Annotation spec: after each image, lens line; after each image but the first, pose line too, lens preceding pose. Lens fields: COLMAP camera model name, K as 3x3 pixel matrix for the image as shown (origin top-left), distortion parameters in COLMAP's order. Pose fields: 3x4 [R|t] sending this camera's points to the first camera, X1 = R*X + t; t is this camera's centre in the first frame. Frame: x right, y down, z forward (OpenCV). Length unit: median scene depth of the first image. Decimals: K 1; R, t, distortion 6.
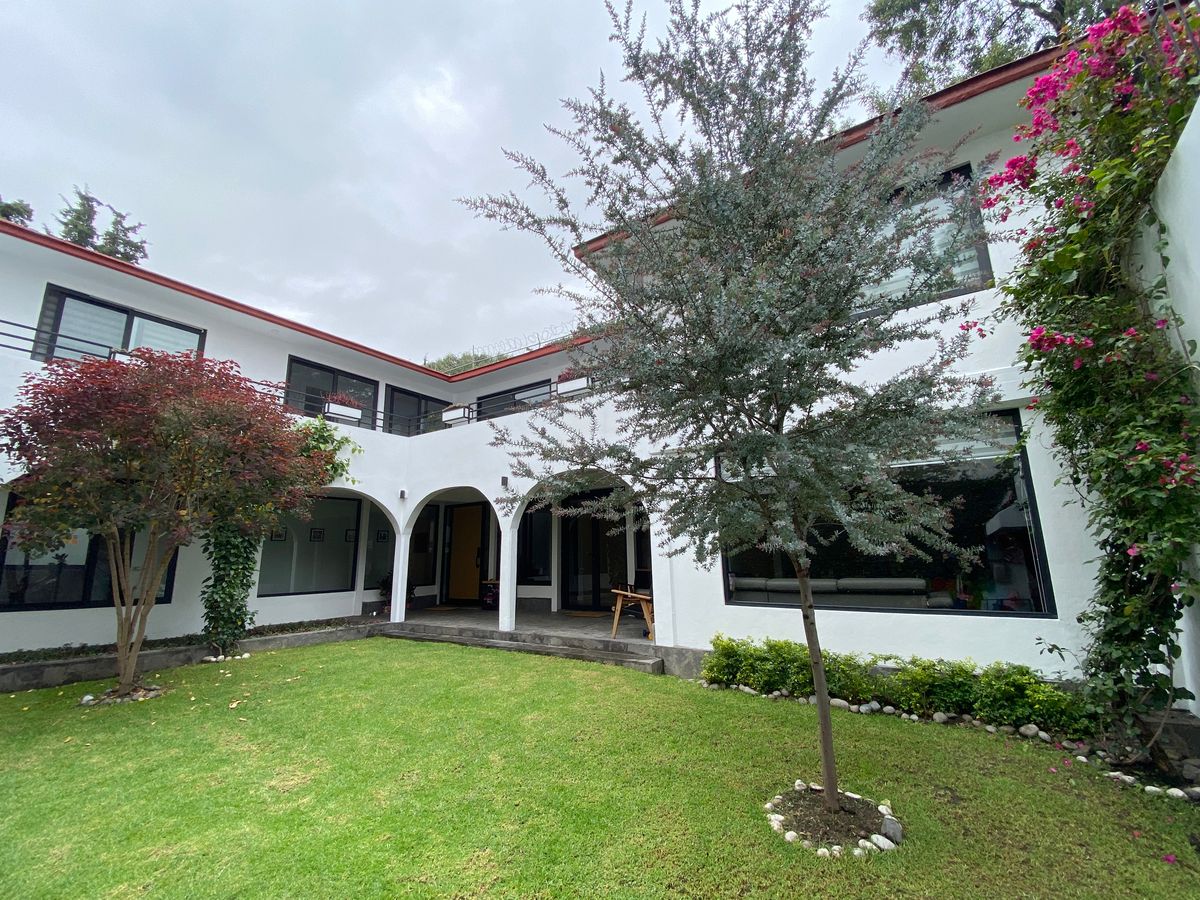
lens RADIAL K [[494.4, 0, 605.5], [0, 494.4, 451.3], [0, 0, 1]] dist [0.002091, -0.014149]
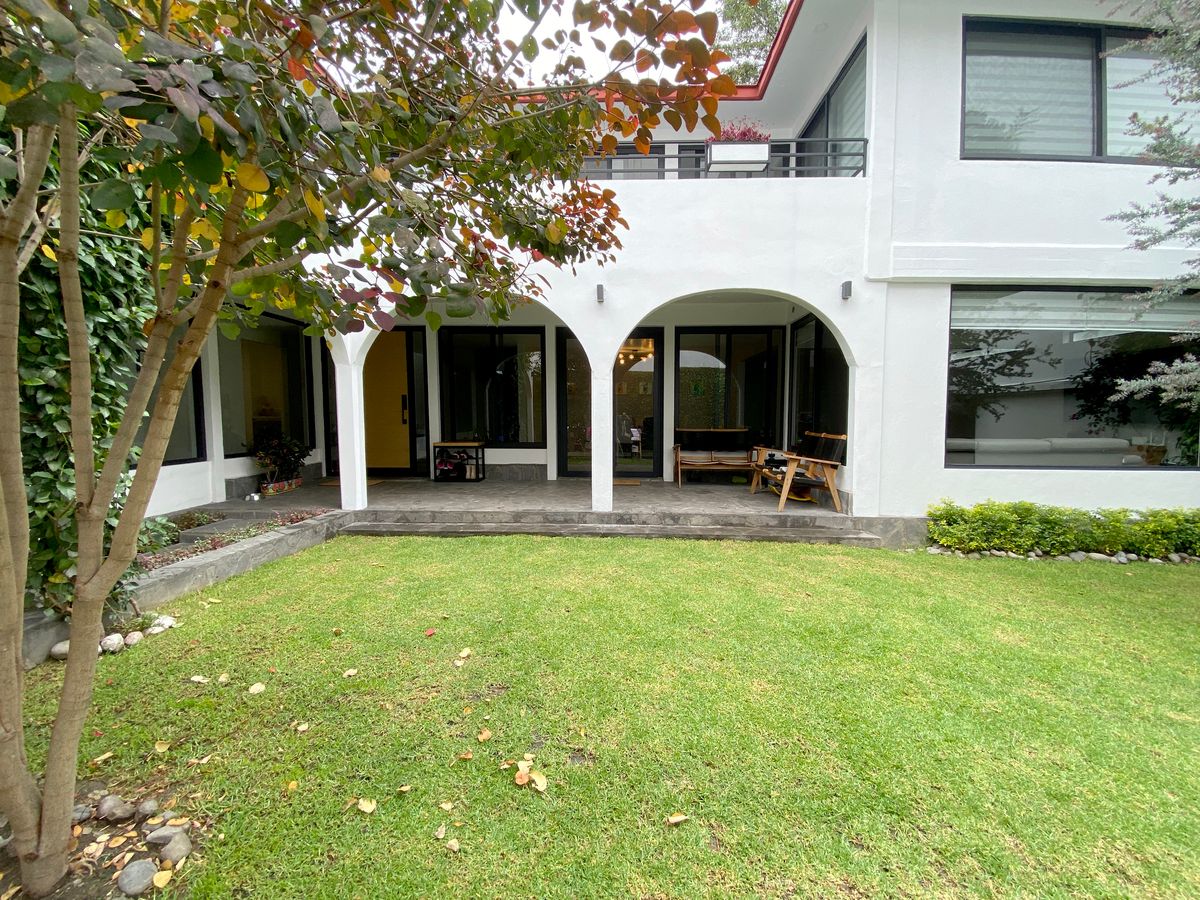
lens RADIAL K [[494.4, 0, 605.5], [0, 494.4, 451.3], [0, 0, 1]] dist [0.002091, -0.014149]
pose [[0.869181, -0.016120, 0.494232, -0.541629], [-0.121374, 0.961939, 0.244829, 0.111712], [-0.479368, -0.272788, 0.834142, 0.441426]]
